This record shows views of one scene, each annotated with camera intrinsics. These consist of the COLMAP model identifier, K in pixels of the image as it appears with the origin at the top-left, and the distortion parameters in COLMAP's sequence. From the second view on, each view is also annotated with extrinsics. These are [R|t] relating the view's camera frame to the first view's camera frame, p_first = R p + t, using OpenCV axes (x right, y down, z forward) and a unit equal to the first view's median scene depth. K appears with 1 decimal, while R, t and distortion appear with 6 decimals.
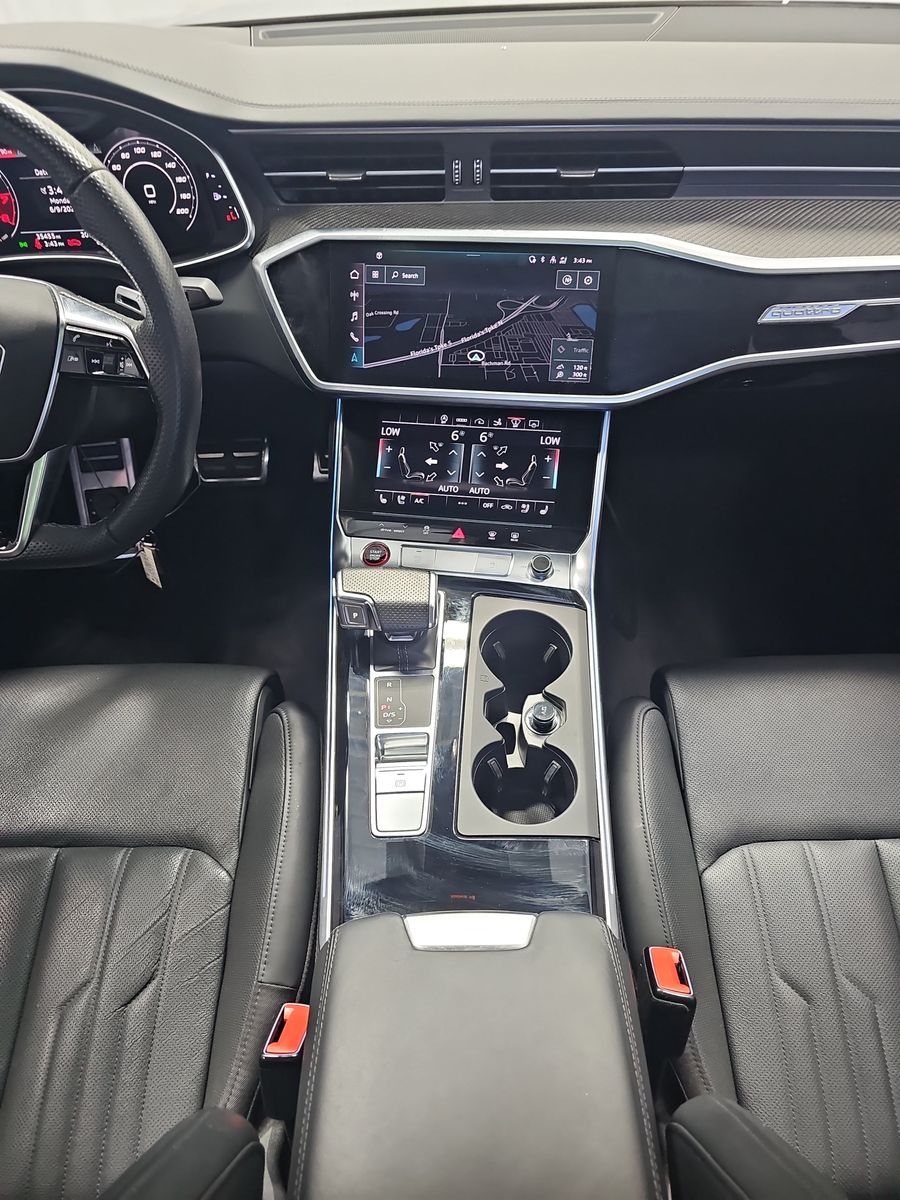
lens RADIAL K [[839.6, 0, 444.0], [0, 839.6, 604.4], [0, 0, 1]] dist [0.045922, -0.034174]
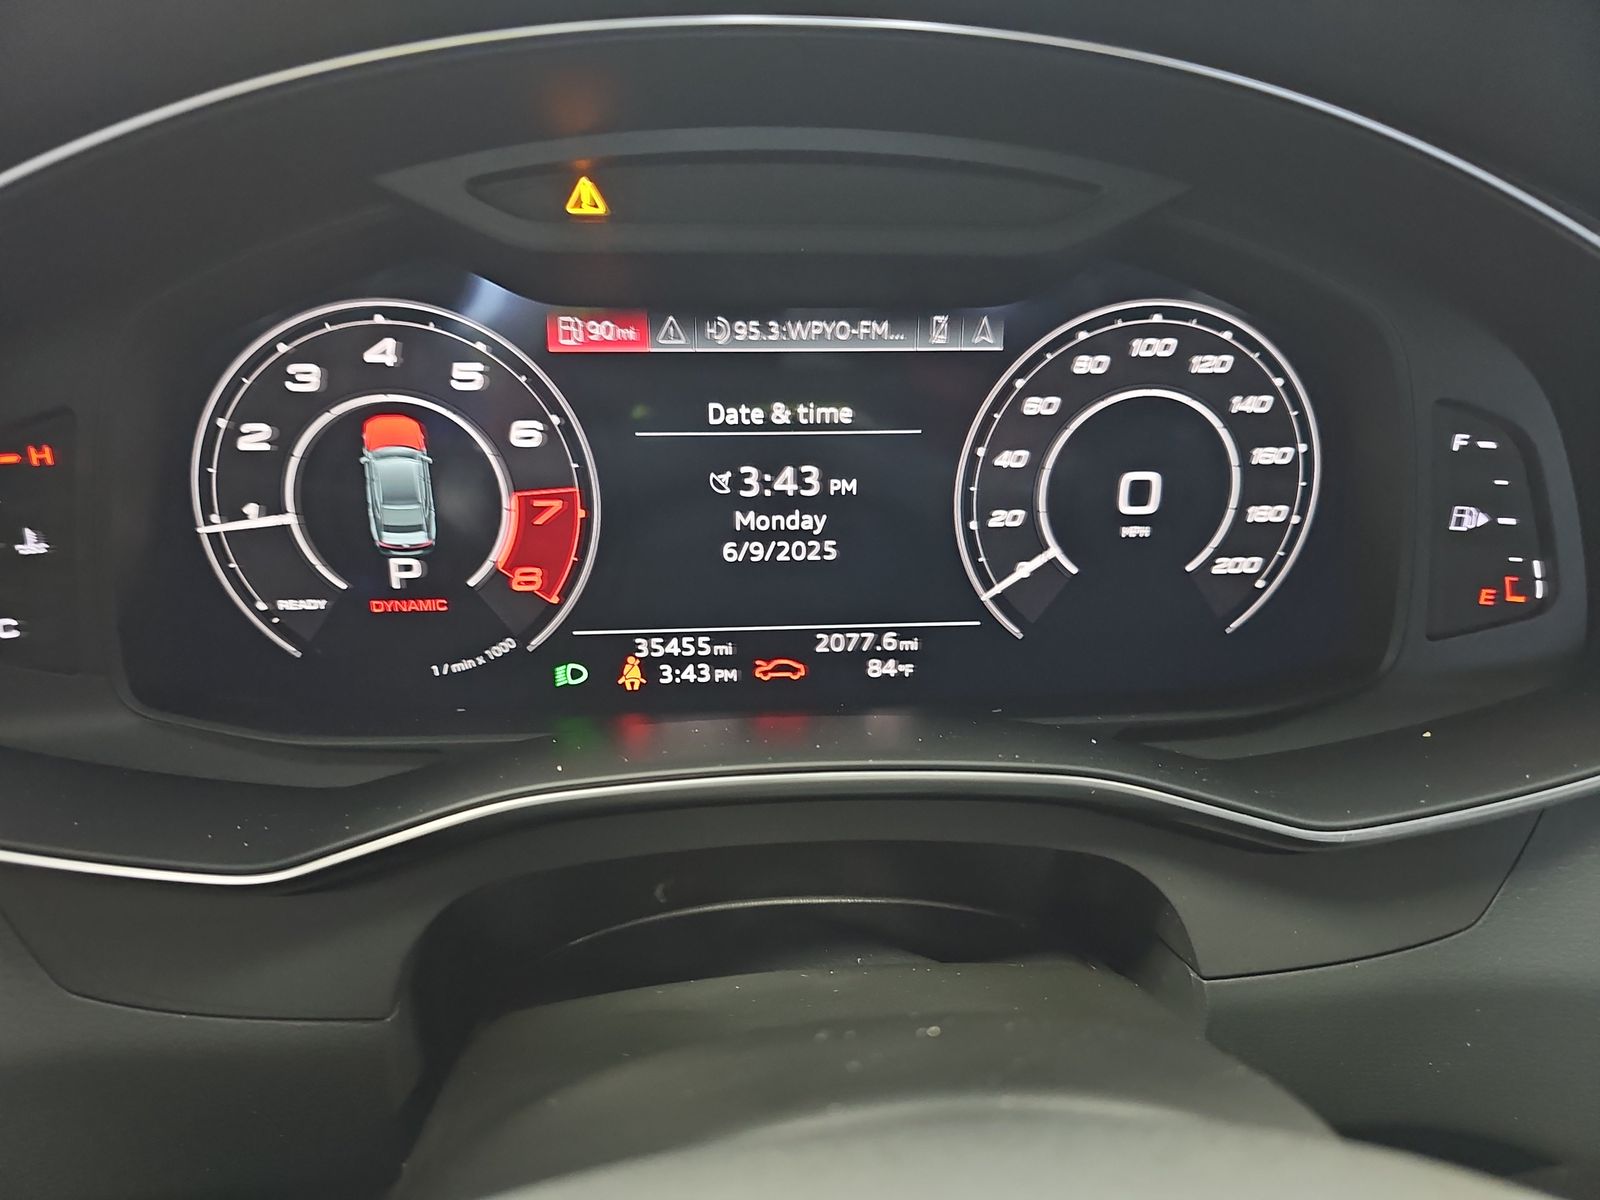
lens RADIAL K [[1119.5, 0, 796.0], [0, 1119.5, 591.6], [0, 0, 1]] dist [0.045922, -0.034174]
pose [[0.991701, 0.017708, 0.127342, -0.484403], [0.028518, 0.935498, -0.352179, -0.339360], [-0.125365, 0.352888, 0.927229, 0.703152]]
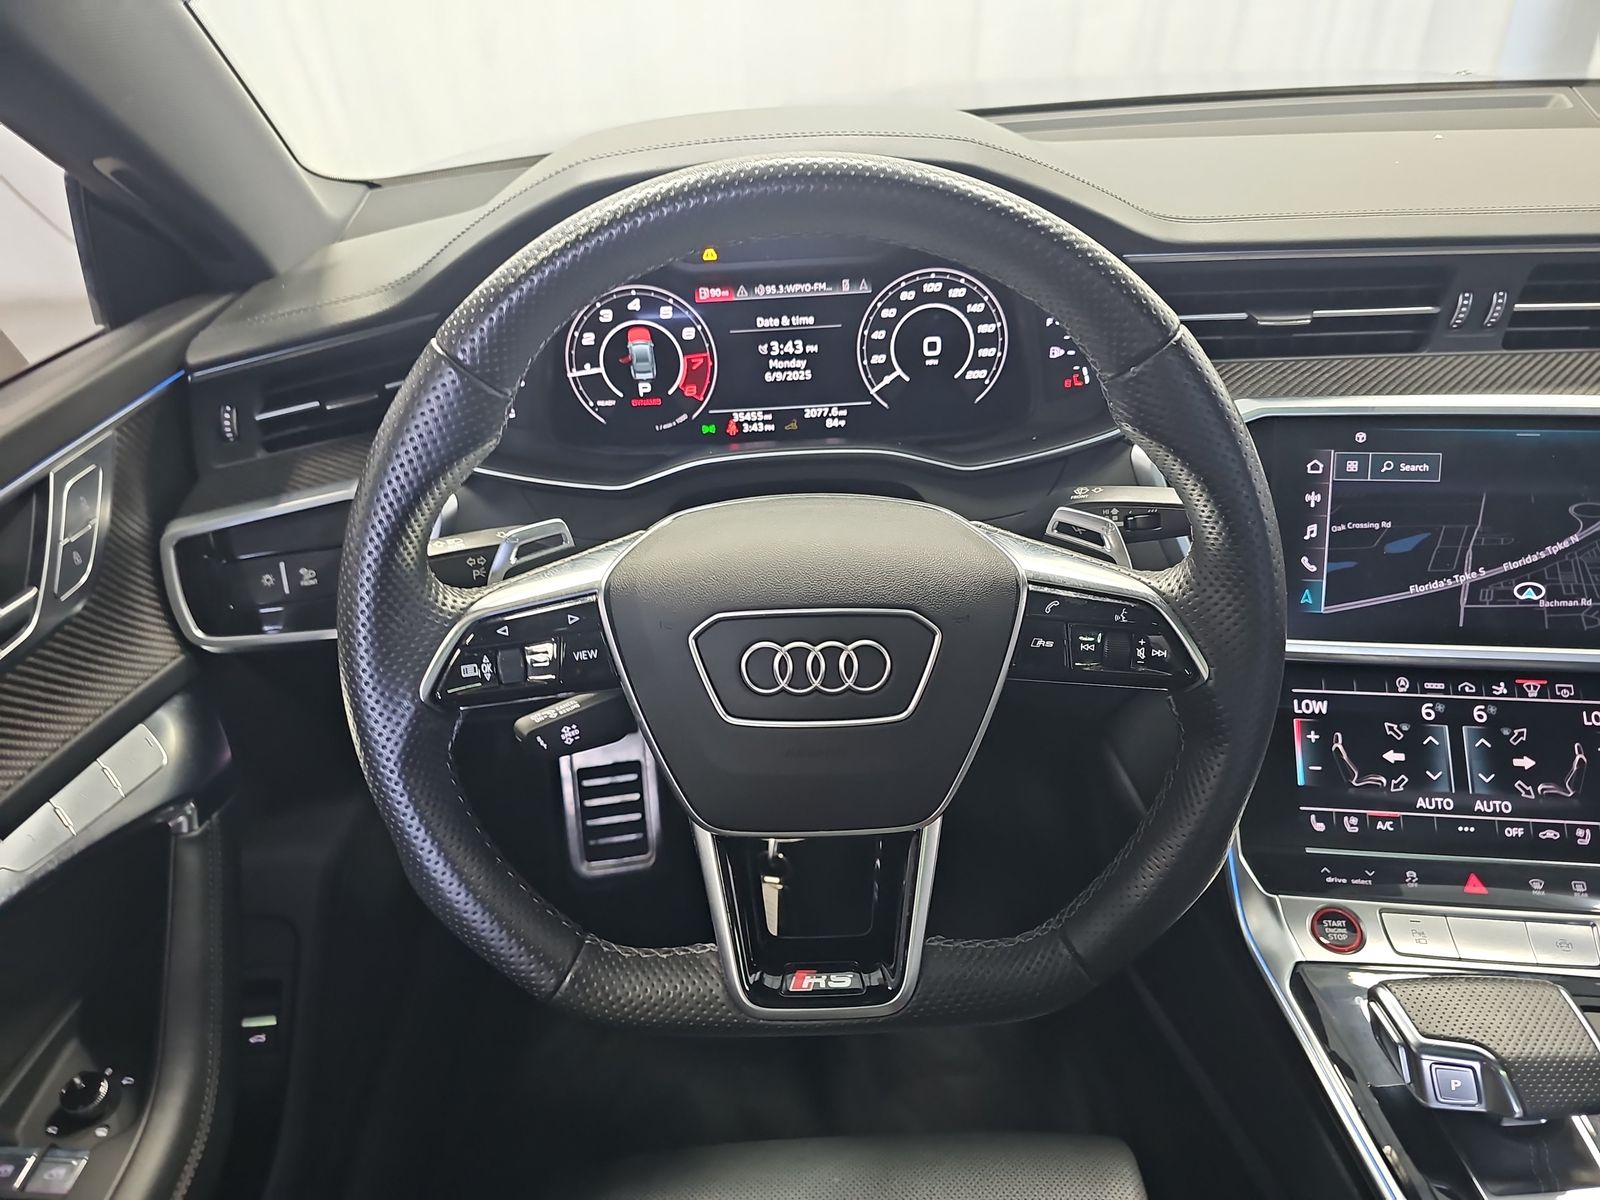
lens RADIAL K [[1119.5, 0, 803.0], [0, 1119.5, 600.5], [0, 0, 1]] dist [0.045922, -0.034174]
pose [[0.998073, -0.025552, 0.056552, -0.487770], [0.036579, 0.978393, -0.203494, -0.135283], [-0.050130, 0.205170, 0.977442, 0.228823]]
